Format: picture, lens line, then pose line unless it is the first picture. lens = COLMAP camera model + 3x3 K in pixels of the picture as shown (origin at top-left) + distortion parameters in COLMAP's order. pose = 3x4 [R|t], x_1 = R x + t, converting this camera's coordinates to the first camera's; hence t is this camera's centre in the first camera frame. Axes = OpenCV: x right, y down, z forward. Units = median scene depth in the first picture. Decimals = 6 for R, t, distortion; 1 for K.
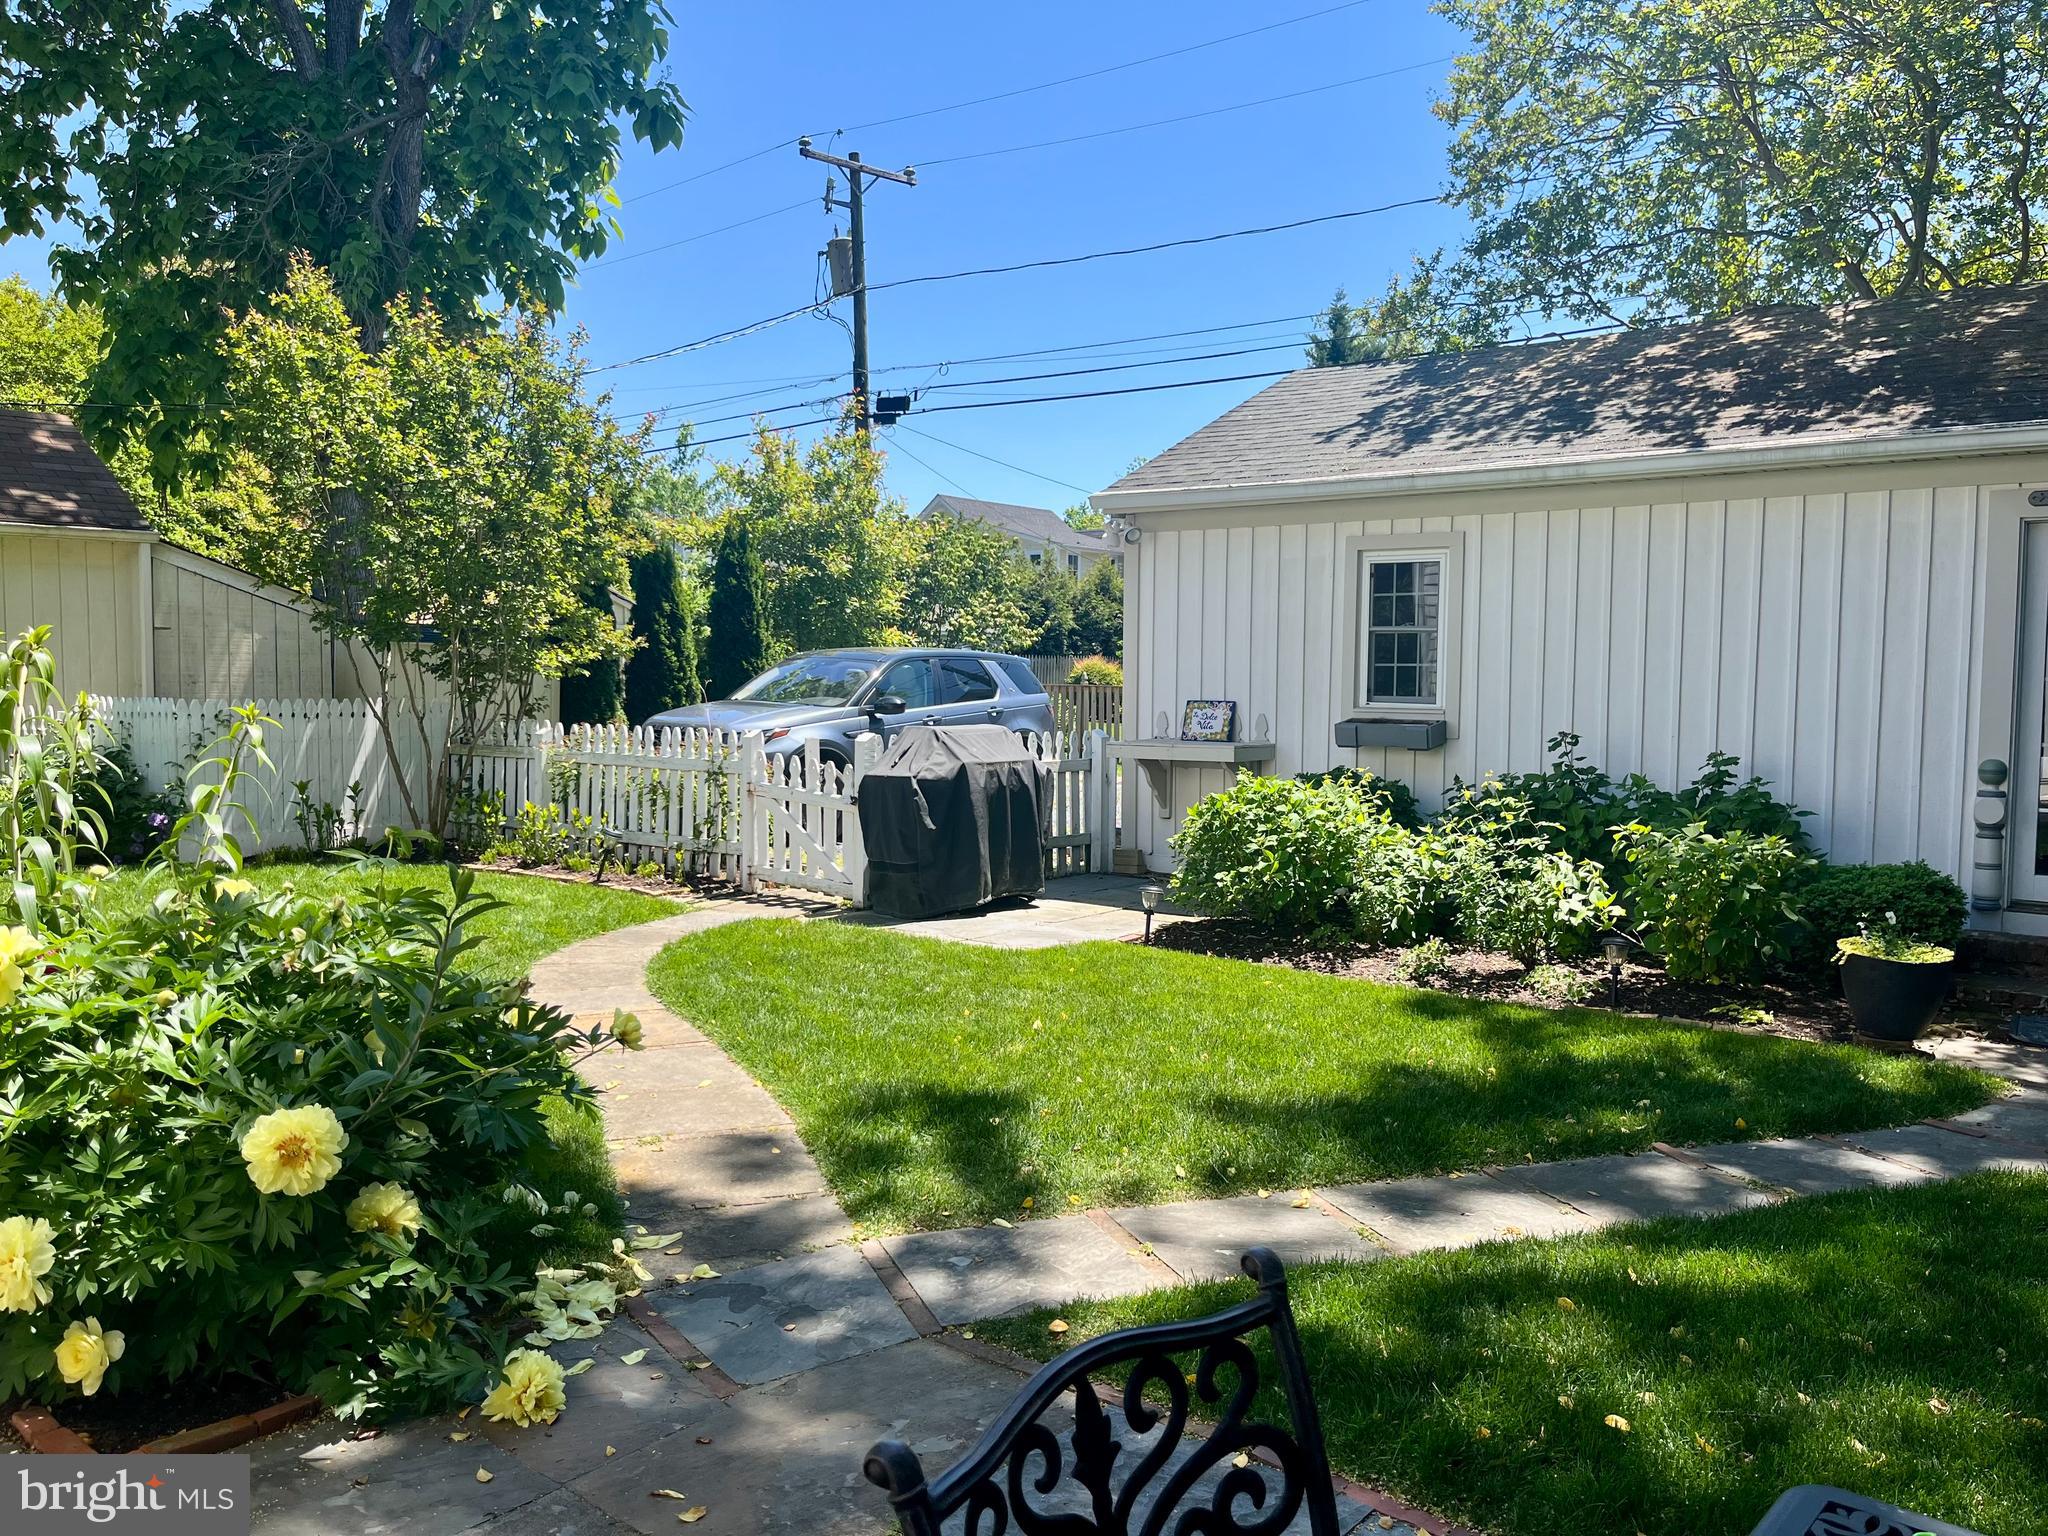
lens RADIAL K [[1538.1, 0, 1017.6], [0, 1538.1, 797.4], [0, 0, 1]] dist [0.042907, -0.049815]
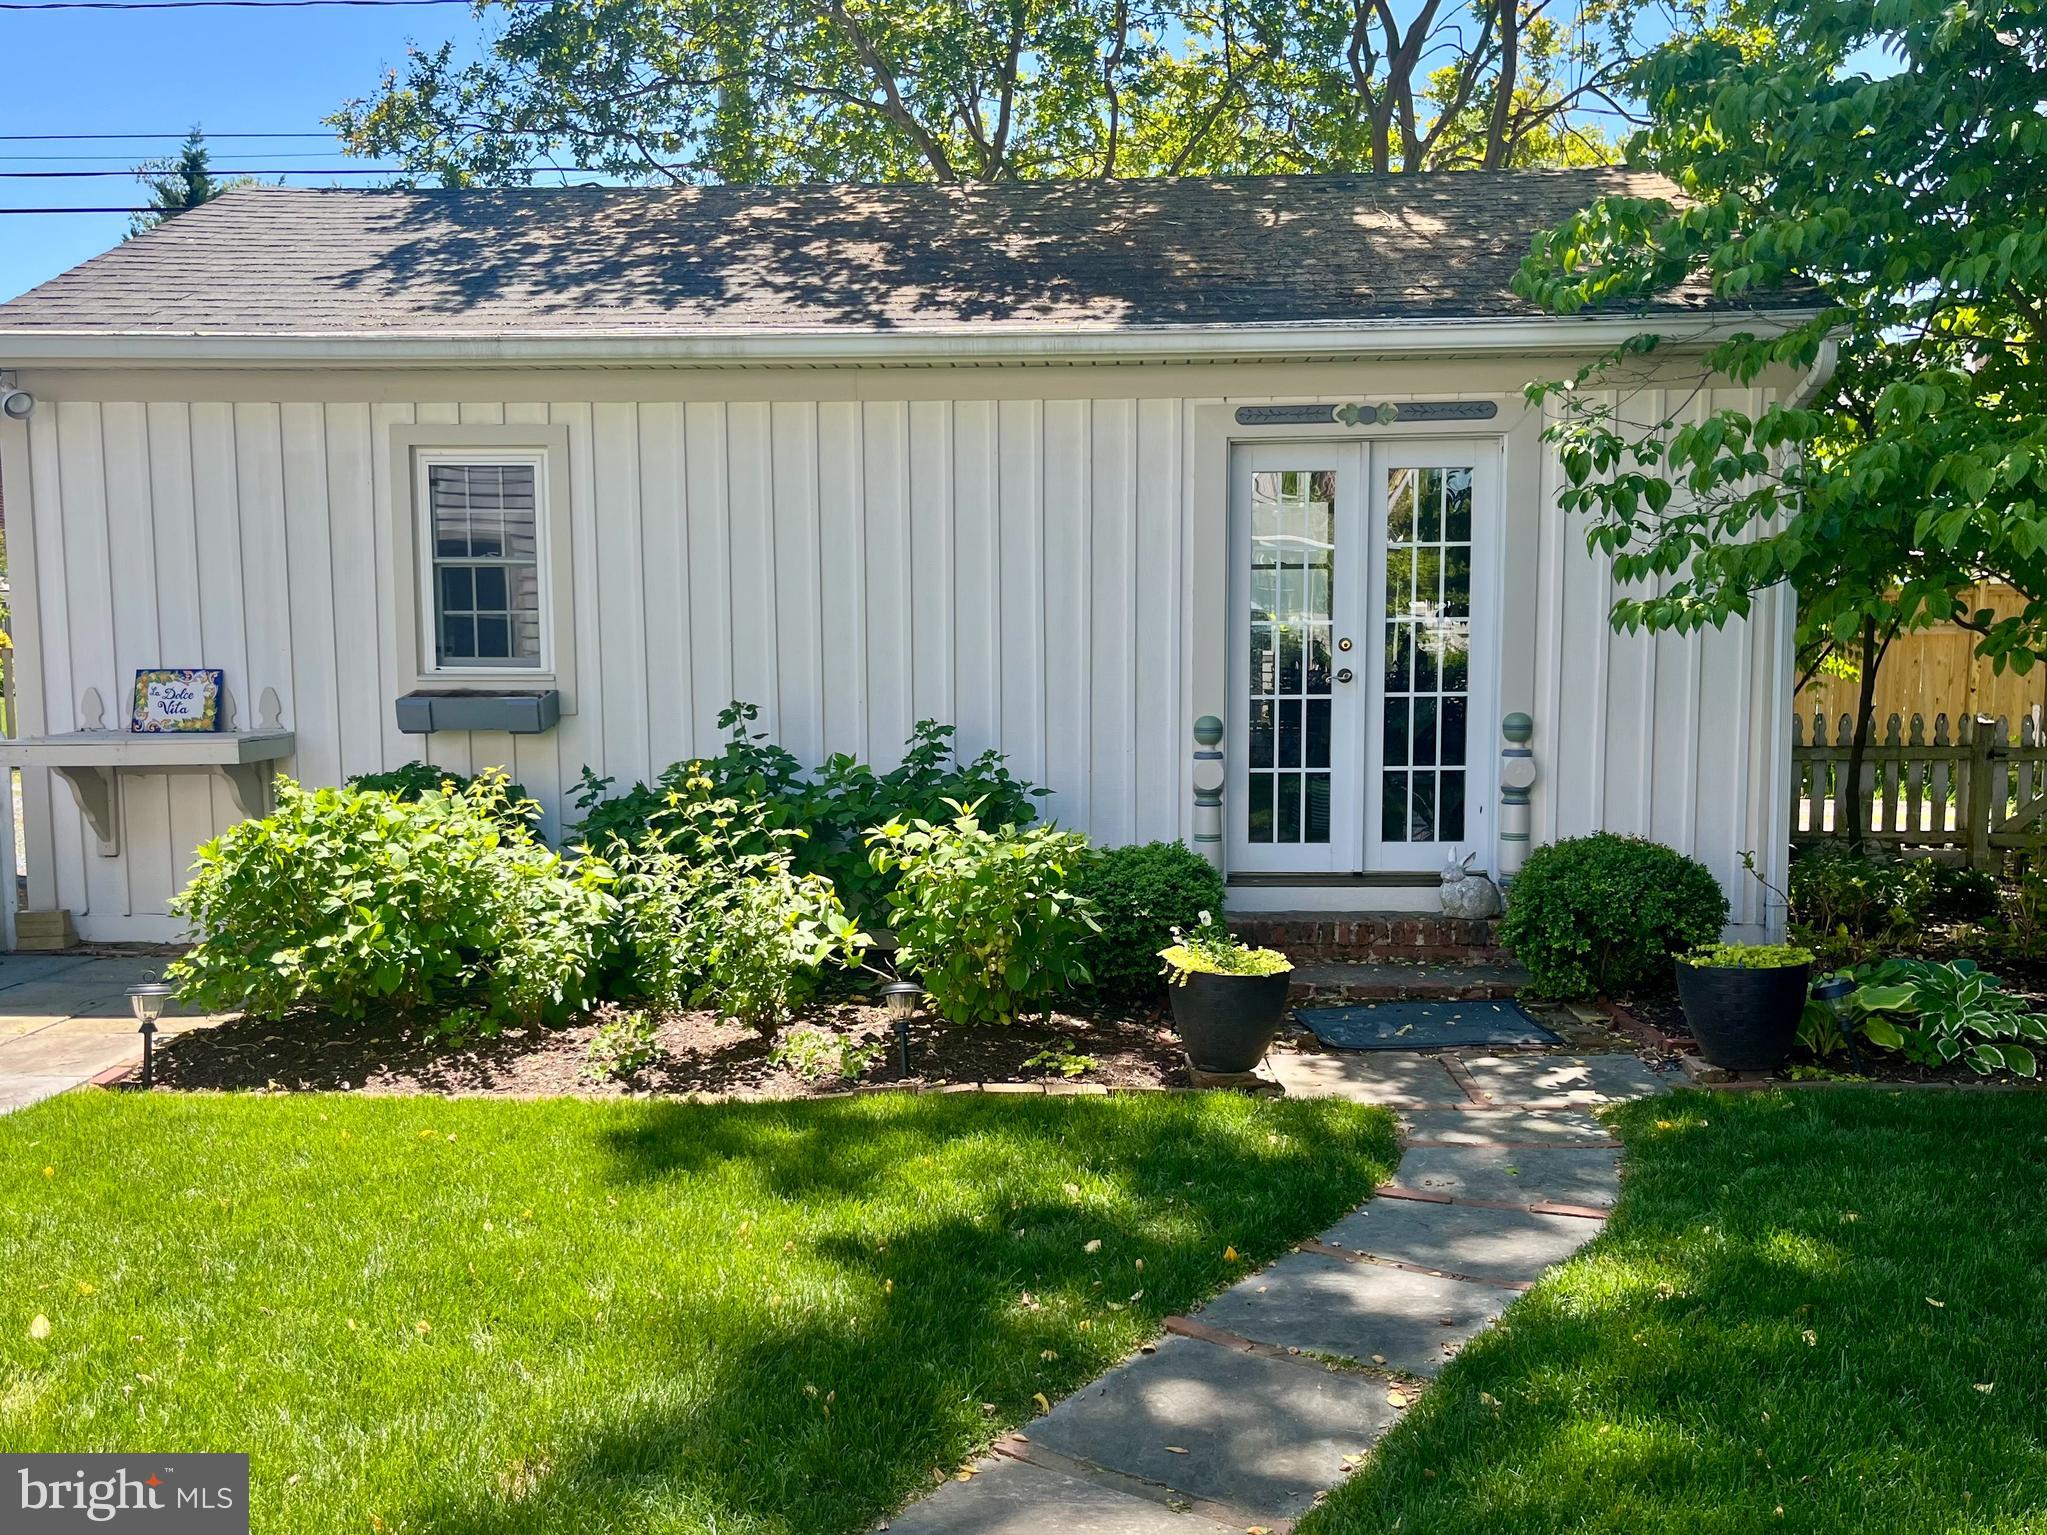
lens RADIAL K [[1759.4, 0, 991.8], [0, 1759.4, 784.3], [0, 0, 1]] dist [0.052311, -0.078512]
pose [[0.806832, -0.064525, 0.587247, -0.042657], [0.059436, 0.997840, 0.027979, -0.016804], [-0.587783, 0.012329, 0.808924, 0.218780]]
